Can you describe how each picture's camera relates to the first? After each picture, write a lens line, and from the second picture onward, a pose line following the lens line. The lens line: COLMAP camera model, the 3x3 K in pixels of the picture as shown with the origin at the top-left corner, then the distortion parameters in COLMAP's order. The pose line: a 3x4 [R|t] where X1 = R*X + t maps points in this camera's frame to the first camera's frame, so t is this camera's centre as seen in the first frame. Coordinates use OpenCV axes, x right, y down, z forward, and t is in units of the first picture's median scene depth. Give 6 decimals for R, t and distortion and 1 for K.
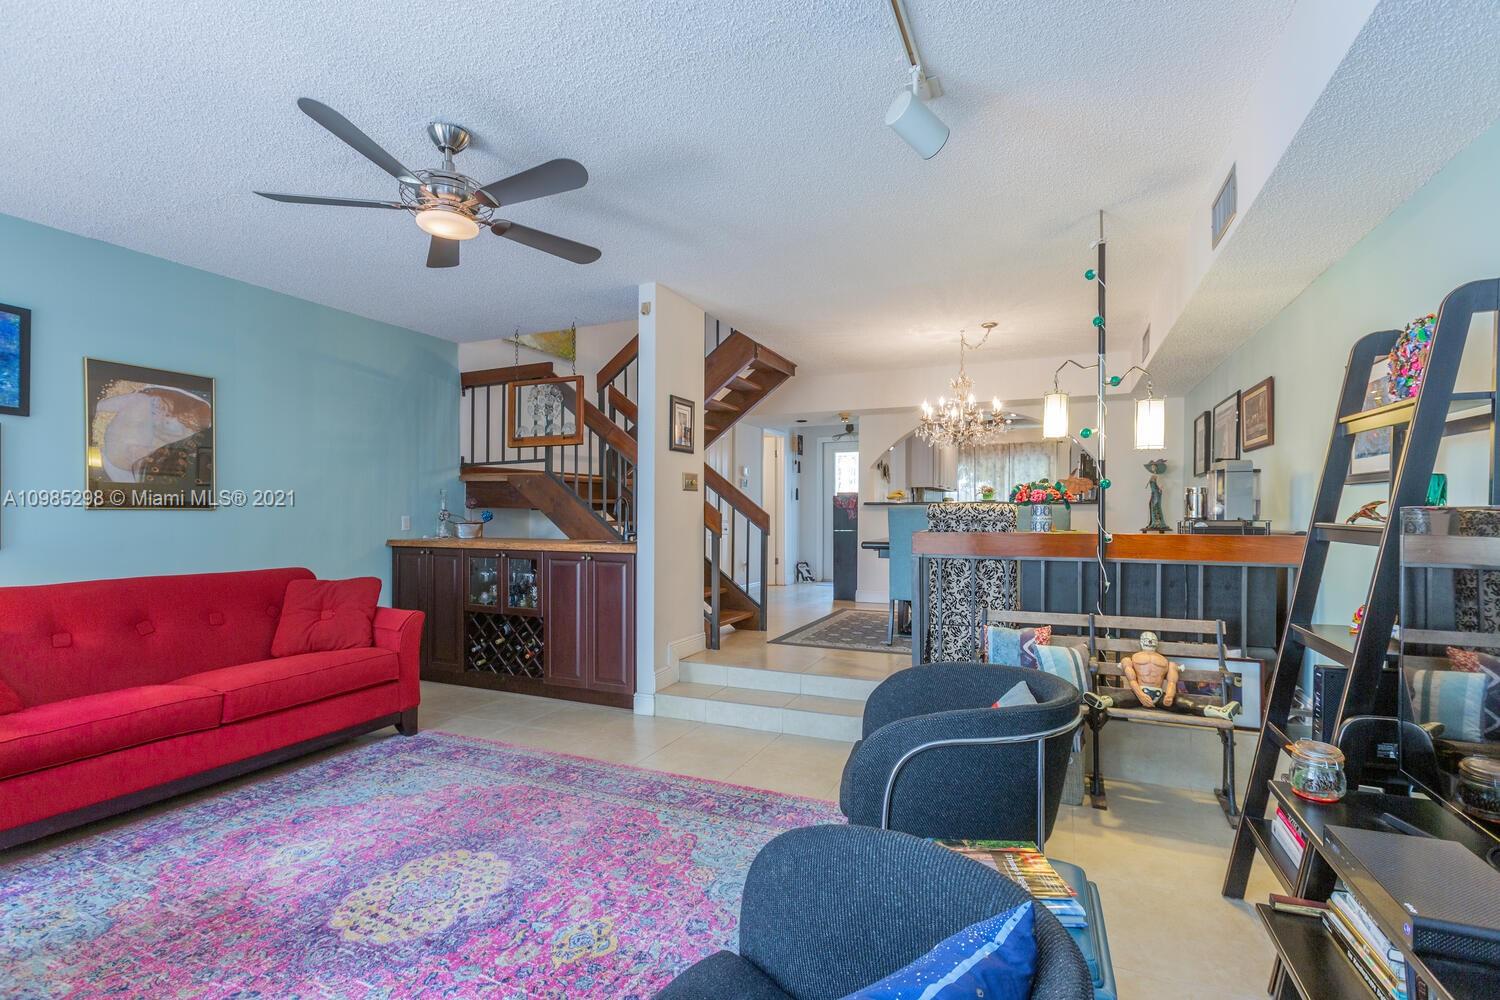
lens RADIAL K [[671.7, 0, 753.0], [0, 671.7, 512.2], [0, 0, 1]] dist [0.002147, -0.000728]
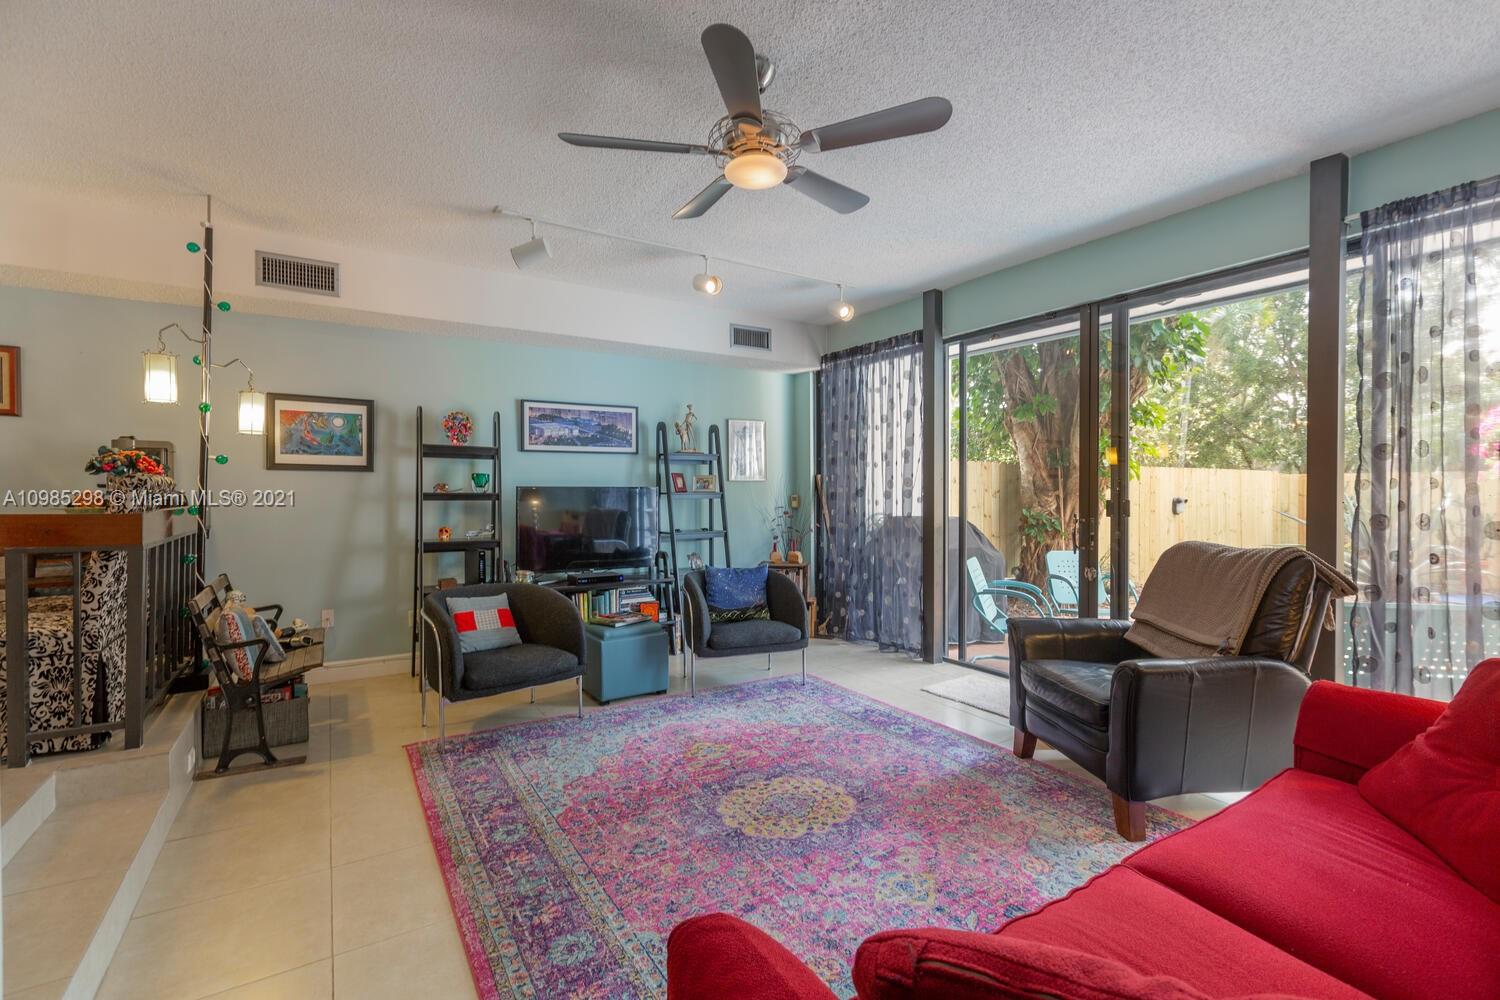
lens RADIAL K [[671.7, 0, 755.0], [0, 671.7, 490.7], [0, 0, 1]] dist [0.002147, -0.000728]
pose [[-0.833325, -0.000360, 0.552783, -0.862416], [-0.002627, 0.999991, -0.003308, 0.007696], [-0.552776, -0.004209, -0.833319, 1.593352]]
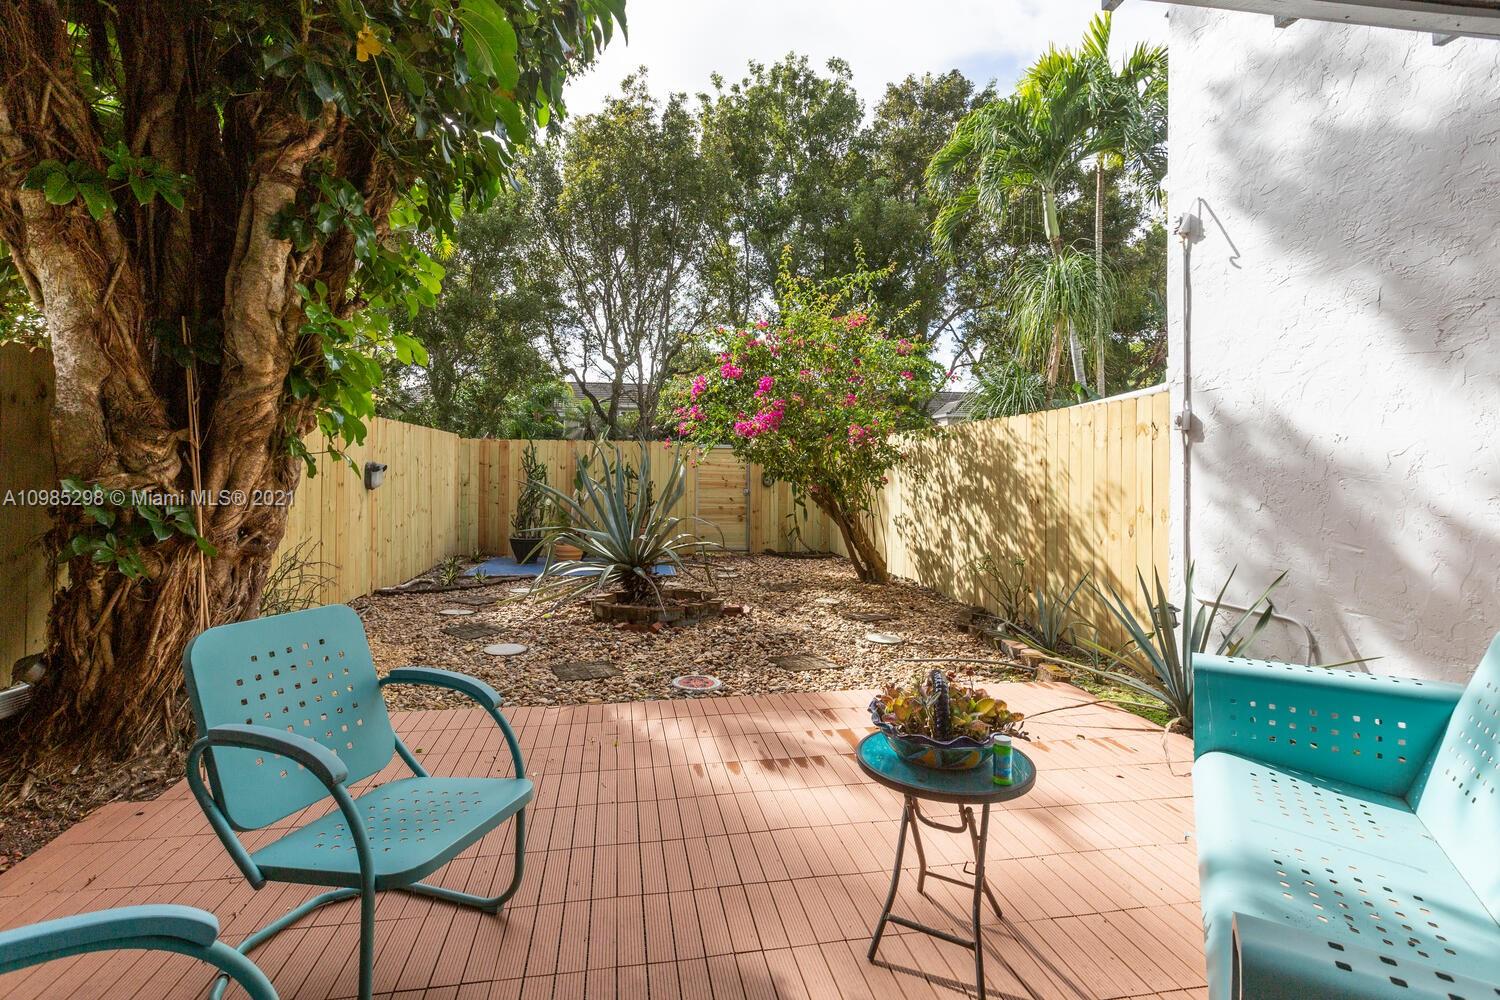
lens RADIAL K [[702.2, 0, 736.0], [0, 702.2, 465.7], [0, 0, 1]] dist [-0.002818, 0.000114]
pose [[-0.841236, -0.008115, -0.540607, -0.514138], [-0.003175, 0.999944, -0.010069, 0.057270], [0.540658, -0.006754, -0.841215, 0.000221]]
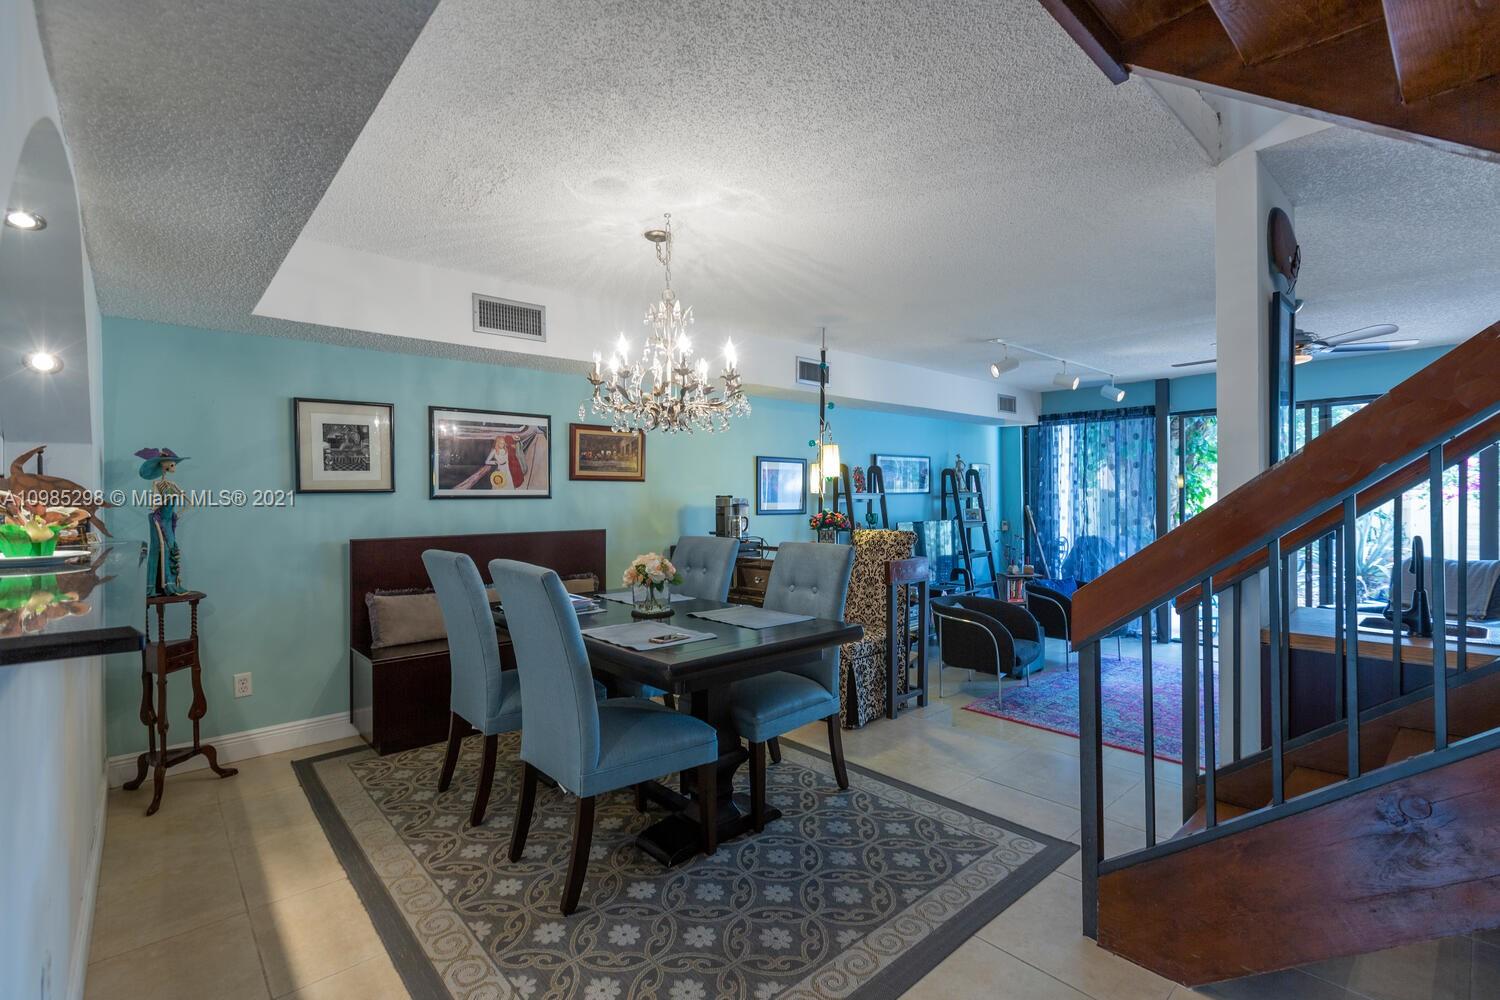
lens RADIAL K [[671.7, 0, 755.0], [0, 671.7, 508.0], [0, 0, 1]] dist [0.002147, -0.000728]
pose [[-0.913318, 0.003033, 0.407237, 0.064892], [0.008791, 0.999886, 0.012270, -0.086133], [-0.407153, 0.014786, -0.913240, 2.713597]]
